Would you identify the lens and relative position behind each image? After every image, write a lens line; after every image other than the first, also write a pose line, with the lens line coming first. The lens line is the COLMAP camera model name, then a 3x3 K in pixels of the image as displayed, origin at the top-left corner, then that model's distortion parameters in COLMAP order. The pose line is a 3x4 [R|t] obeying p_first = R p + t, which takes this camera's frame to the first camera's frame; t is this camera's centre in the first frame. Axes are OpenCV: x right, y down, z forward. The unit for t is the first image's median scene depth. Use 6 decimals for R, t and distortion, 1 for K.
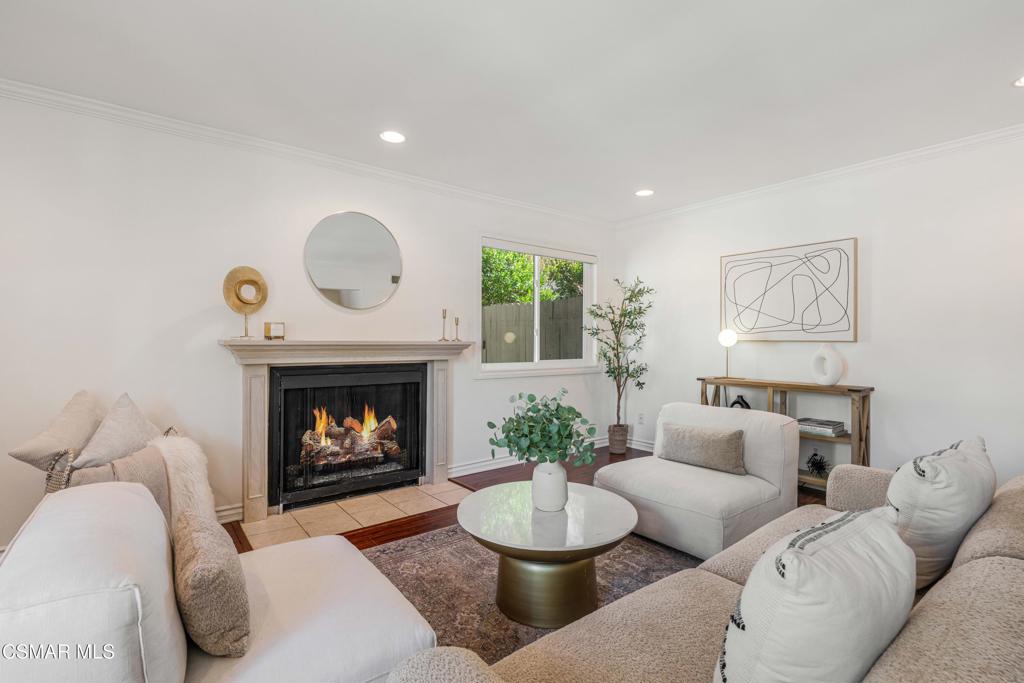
lens RADIAL K [[470.7, 0, 501.9], [0, 470.7, 334.0], [0, 0, 1]] dist [-0.004112, 0.000728]
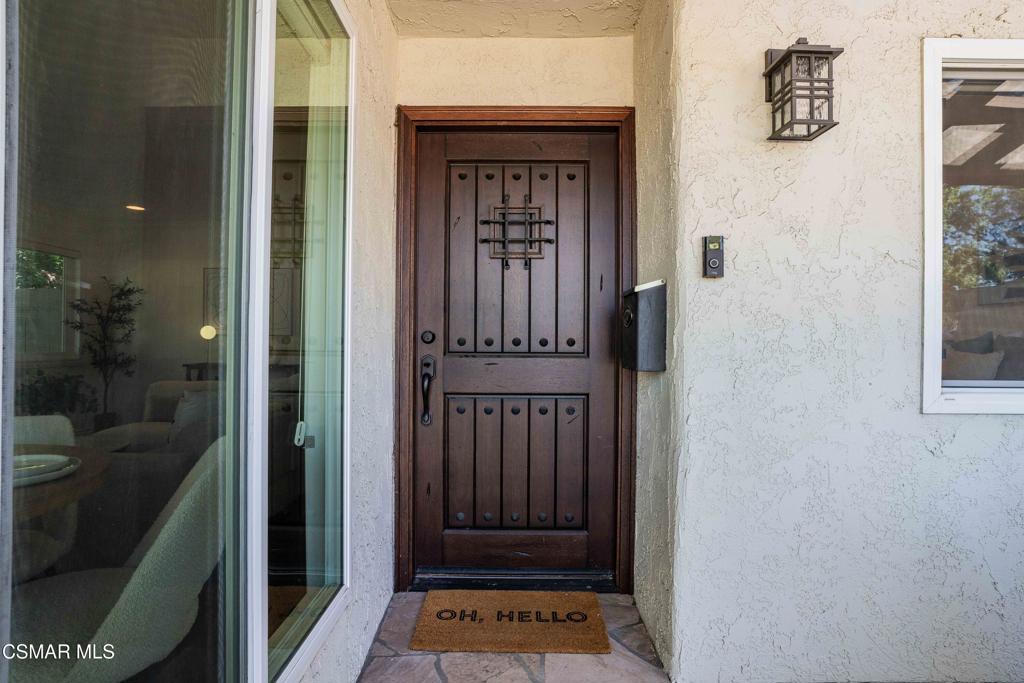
lens RADIAL K [[525.8, 0, 512.3], [0, 525.8, 340.5], [0, 0, 1]] dist [-0.019891, -0.000168]
pose [[0.598469, 0.001527, 0.801144, -0.203084], [-0.014402, 0.999857, 0.008853, 0.006528], [-0.801016, -0.016837, 0.598406, -0.628723]]
